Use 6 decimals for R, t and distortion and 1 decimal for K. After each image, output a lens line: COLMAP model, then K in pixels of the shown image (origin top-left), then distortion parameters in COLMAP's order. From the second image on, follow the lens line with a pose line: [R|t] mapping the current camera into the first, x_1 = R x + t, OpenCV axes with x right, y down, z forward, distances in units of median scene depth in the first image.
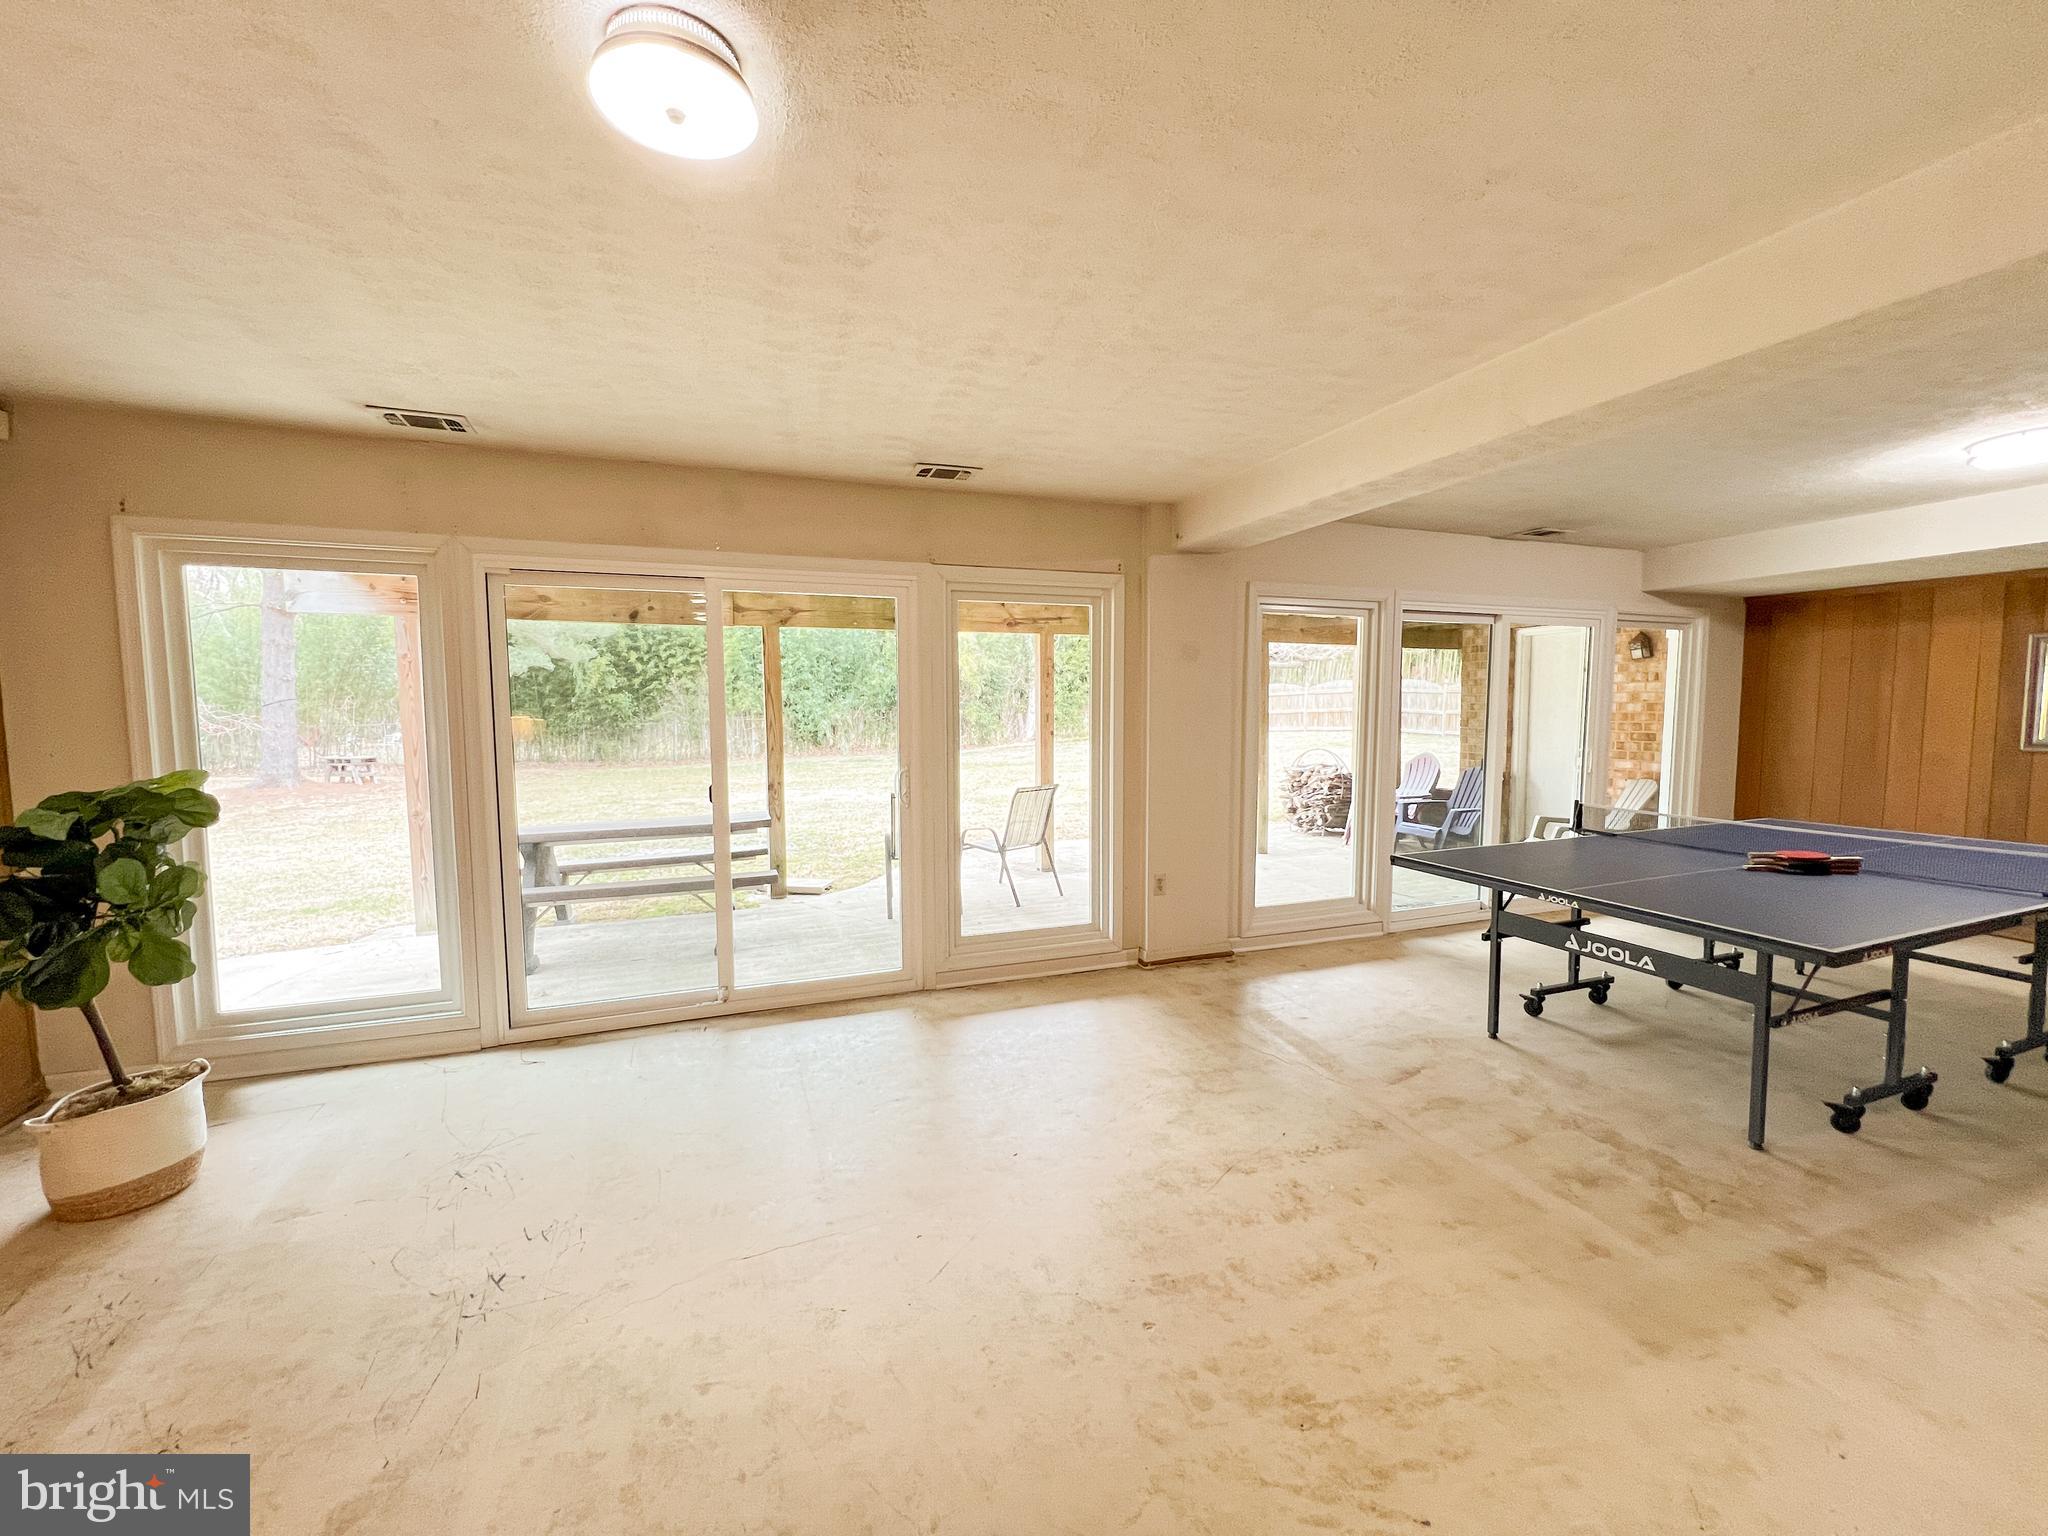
lens RADIAL K [[822.2, 0, 1034.4], [0, 822.2, 768.9], [0, 0, 1]] dist [-0.009298, 0.002528]
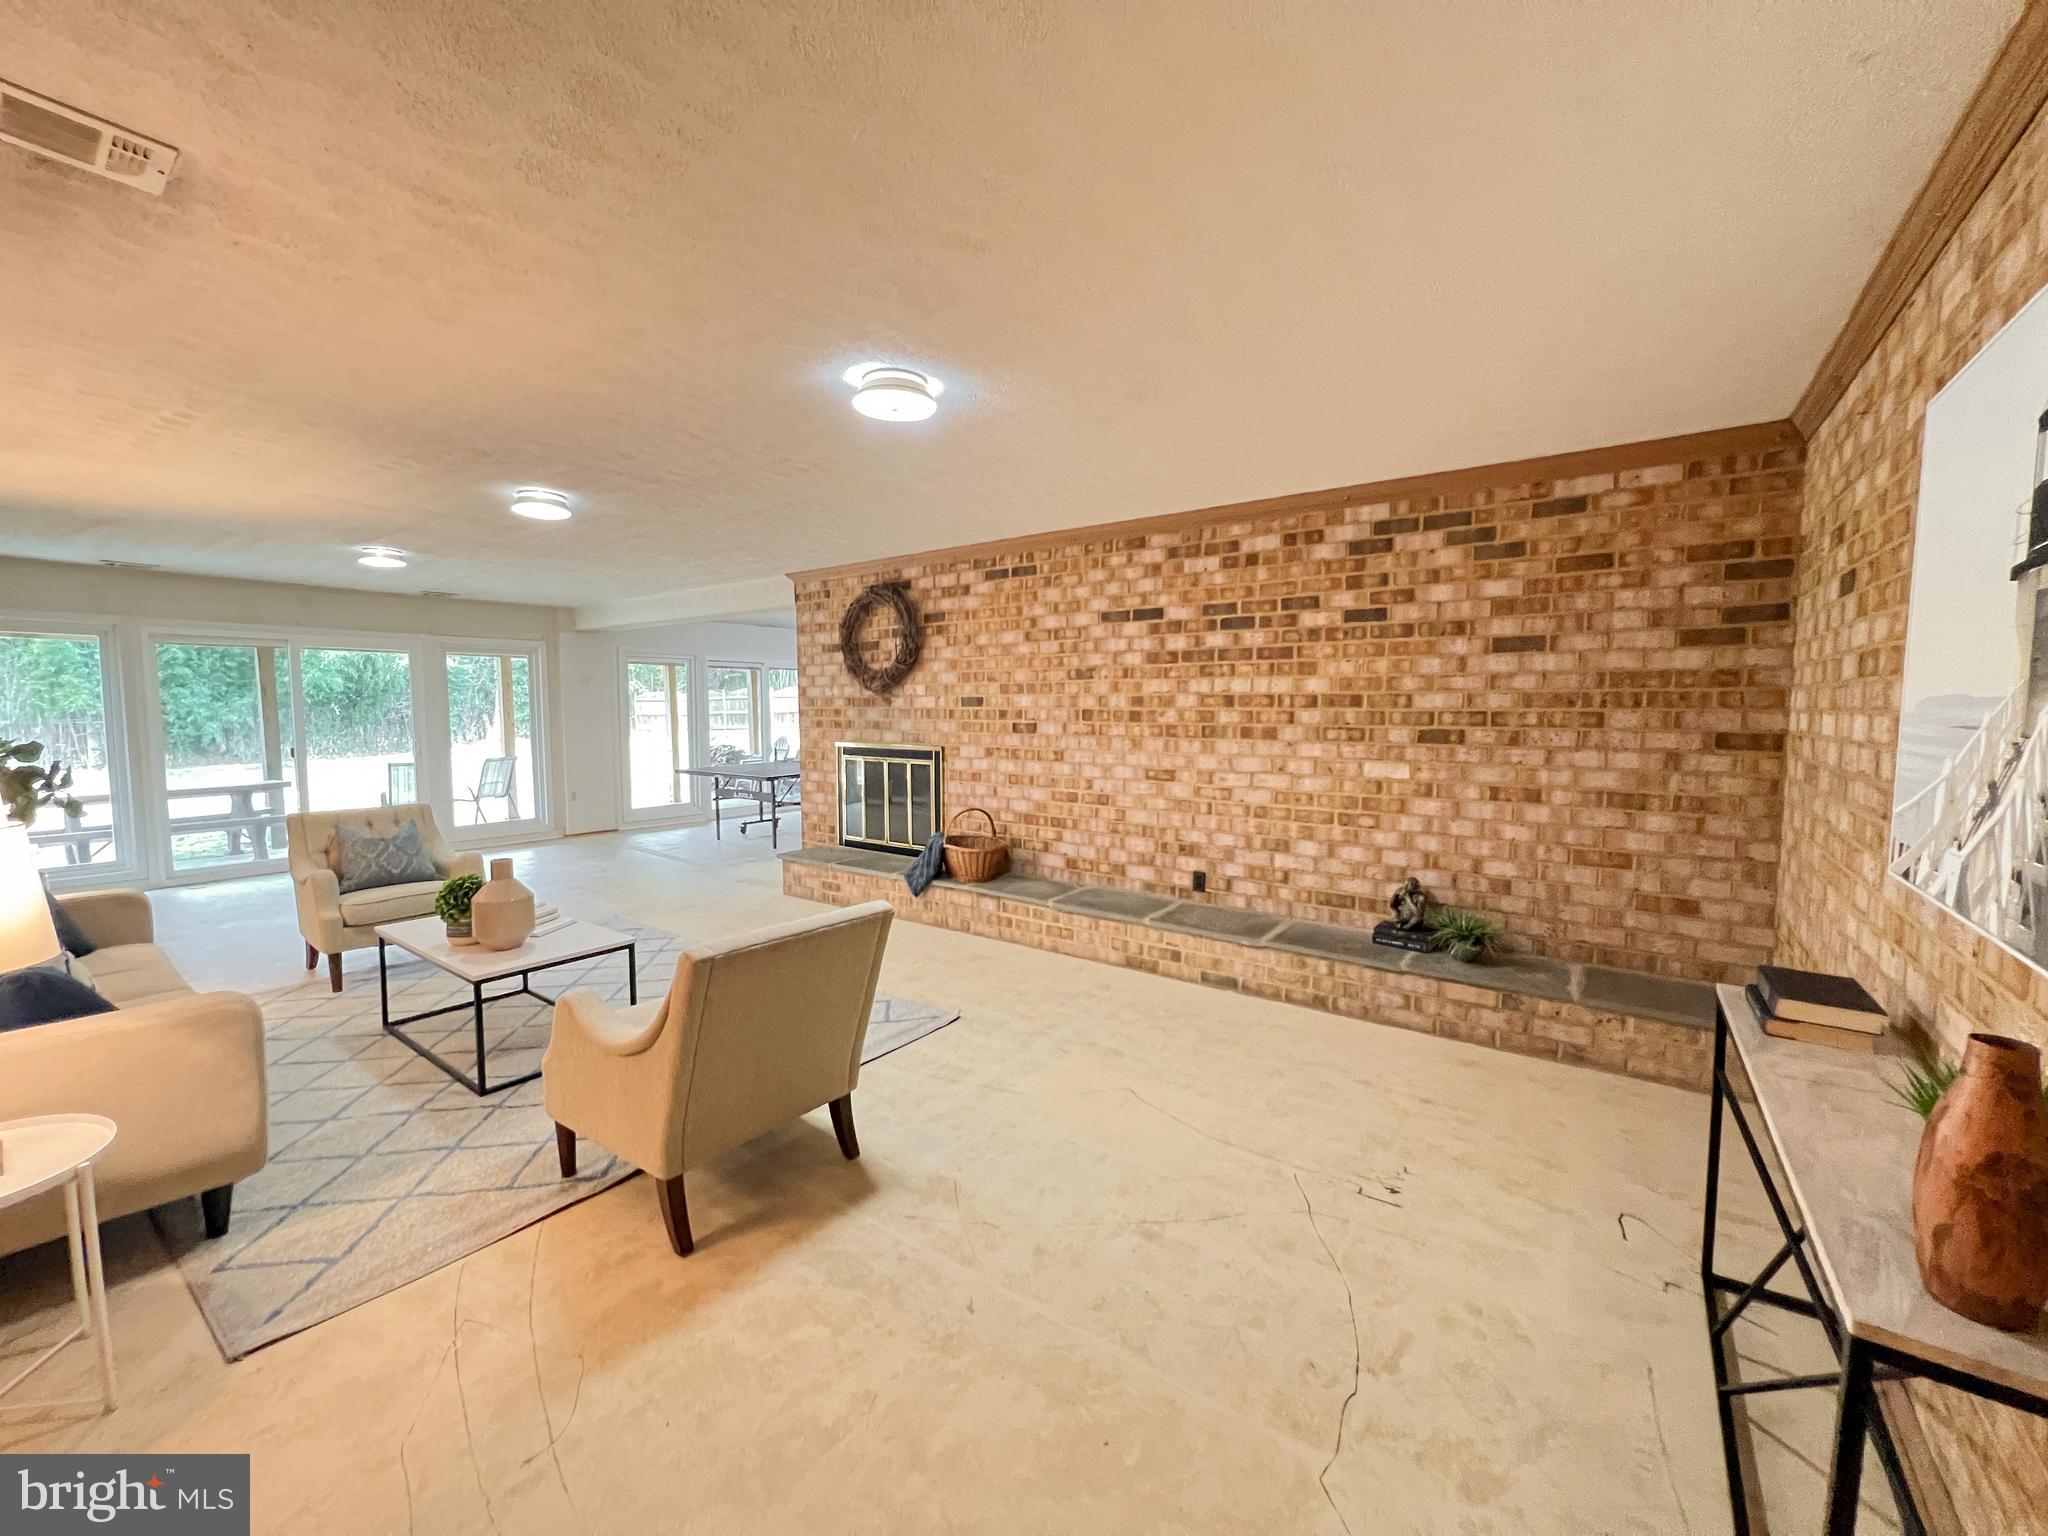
lens RADIAL K [[816.3, 0, 1020.9], [0, 816.3, 767.1], [0, 0, 1]] dist [-0.001514, -0.000467]
pose [[0.845379, -0.037339, 0.532860, 0.003332], [0.038826, 0.999211, 0.008419, 0.019831], [-0.532753, 0.013571, 0.846162, -0.261657]]
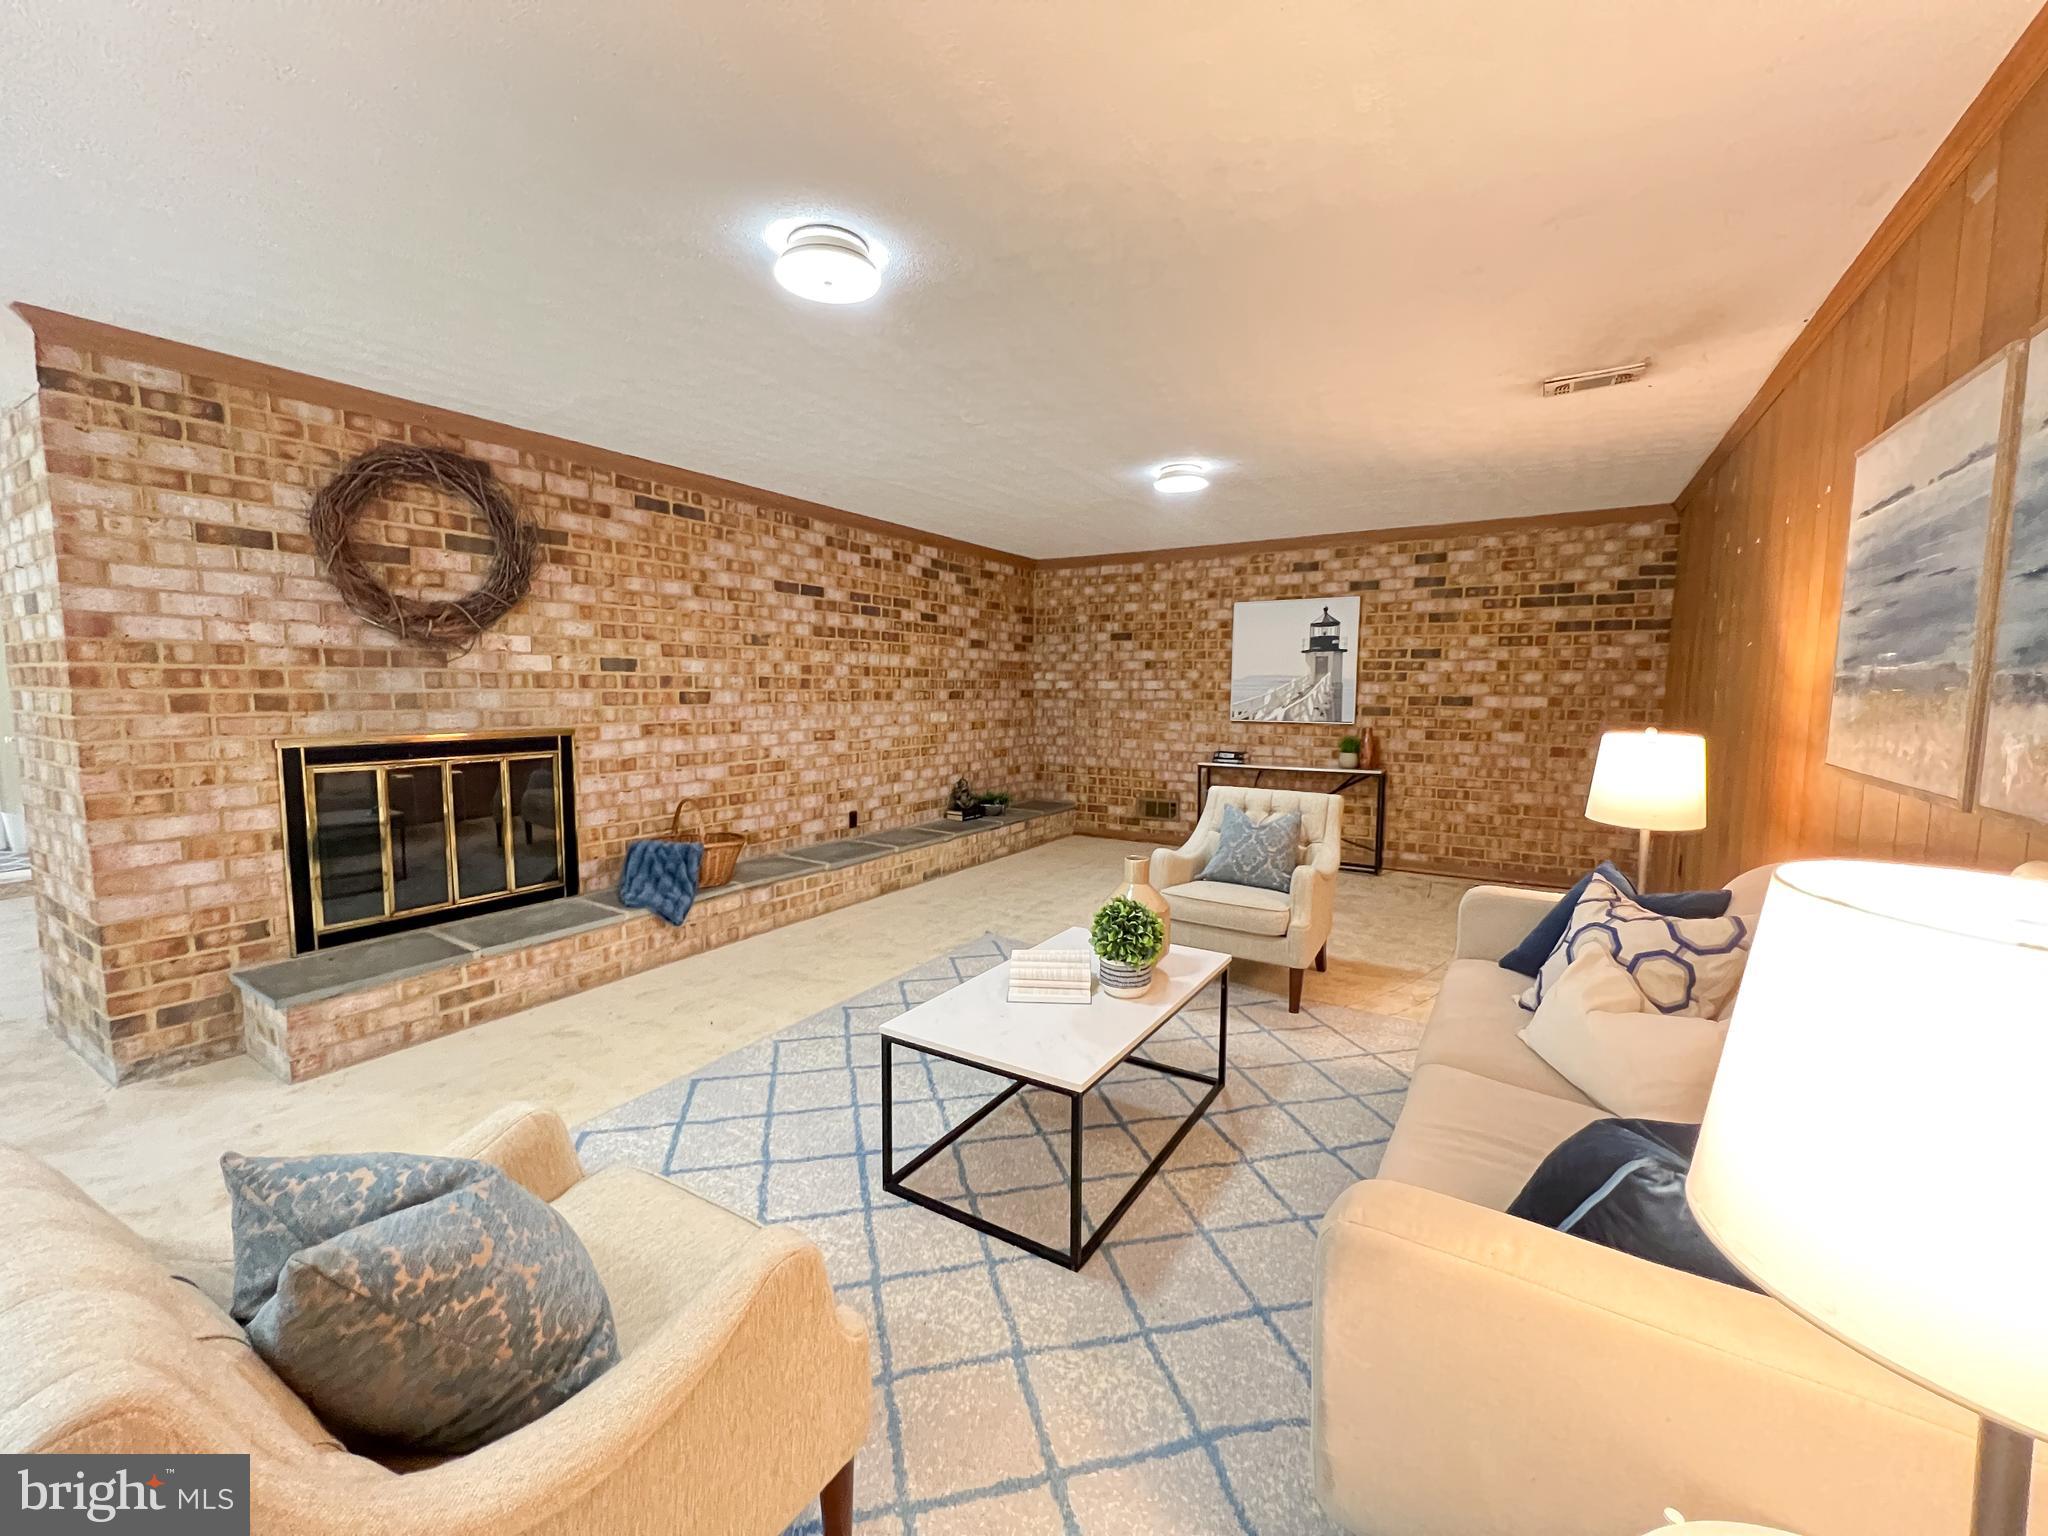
lens RADIAL K [[816.3, 0, 1023.2], [0, 816.3, 767.8], [0, 0, 1]] dist [-0.001514, -0.000467]
pose [[-0.599653, -0.076232, 0.796621, -0.341582], [0.061882, 0.988055, 0.141132, -0.044700], [-0.797864, 0.133926, -0.587772, 0.792116]]
